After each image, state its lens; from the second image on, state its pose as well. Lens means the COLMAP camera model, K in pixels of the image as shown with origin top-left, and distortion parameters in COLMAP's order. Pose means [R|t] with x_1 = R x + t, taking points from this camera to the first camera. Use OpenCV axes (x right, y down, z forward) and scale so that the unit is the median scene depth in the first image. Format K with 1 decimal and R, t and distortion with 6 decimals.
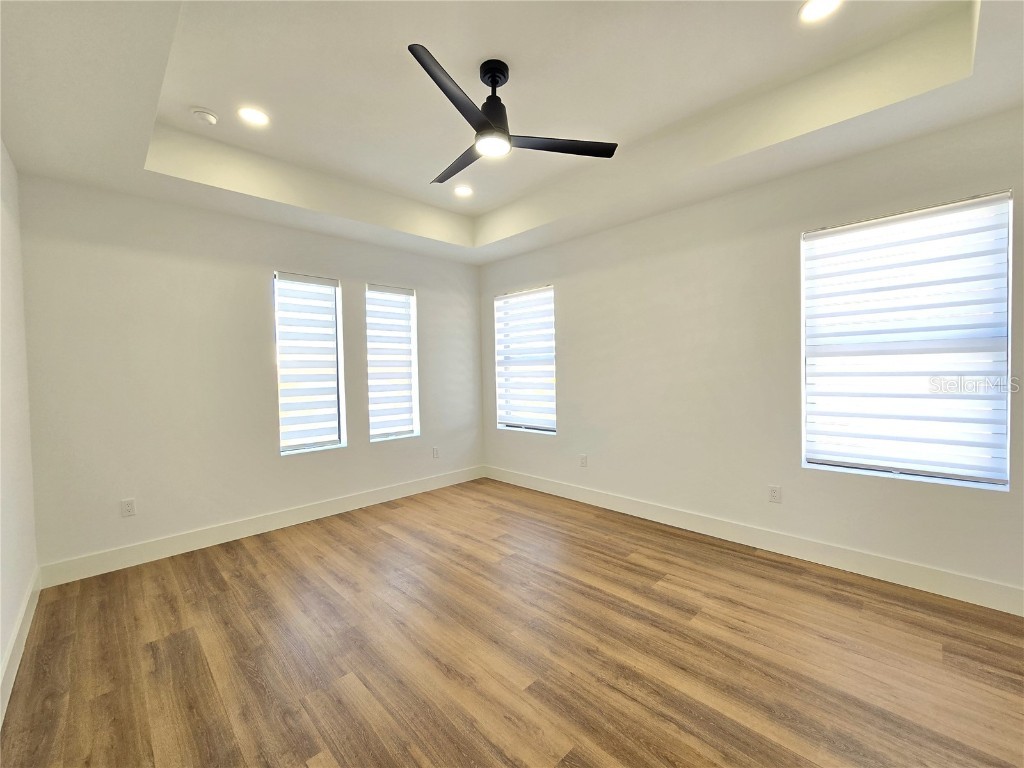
lens RADIAL K [[420.6, 0, 514.5], [0, 420.6, 379.8], [0, 0, 1]] dist [-0.001570, 0.000386]
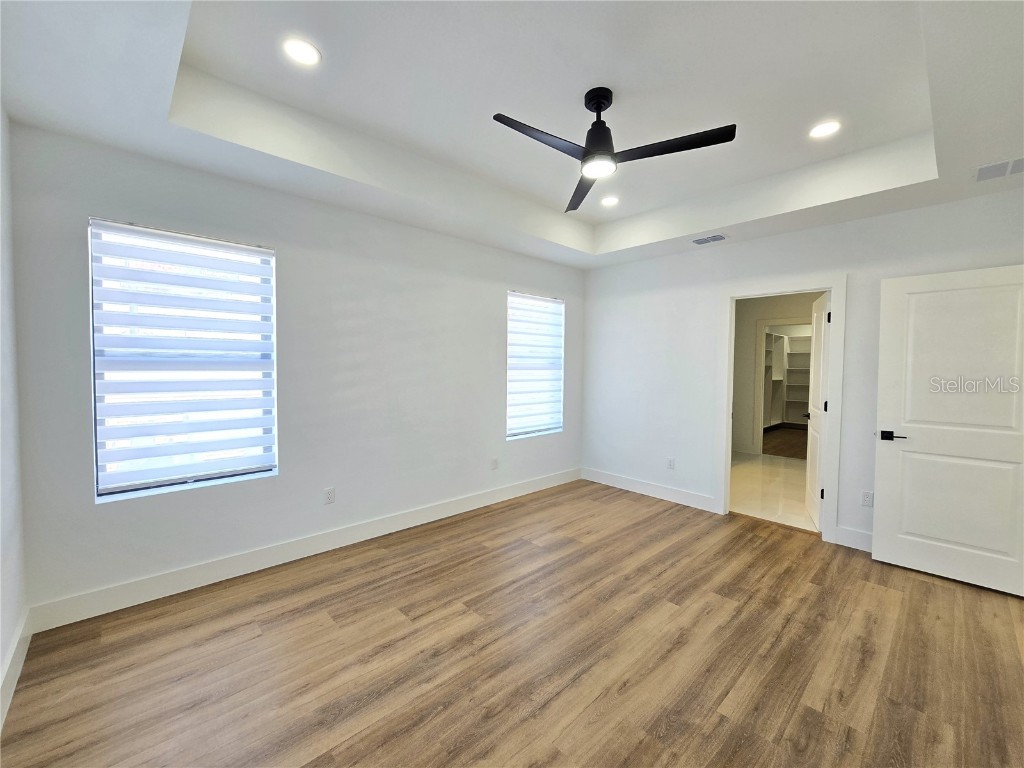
lens RADIAL K [[420.6, 0, 514.5], [0, 420.6, 379.8], [0, 0, 1]] dist [-0.001570, 0.000386]
pose [[0.020873, -0.012206, 0.999708, -0.913035], [0.014503, 0.999824, 0.011905, -0.036882], [-0.999677, 0.014251, 0.021047, 0.984288]]
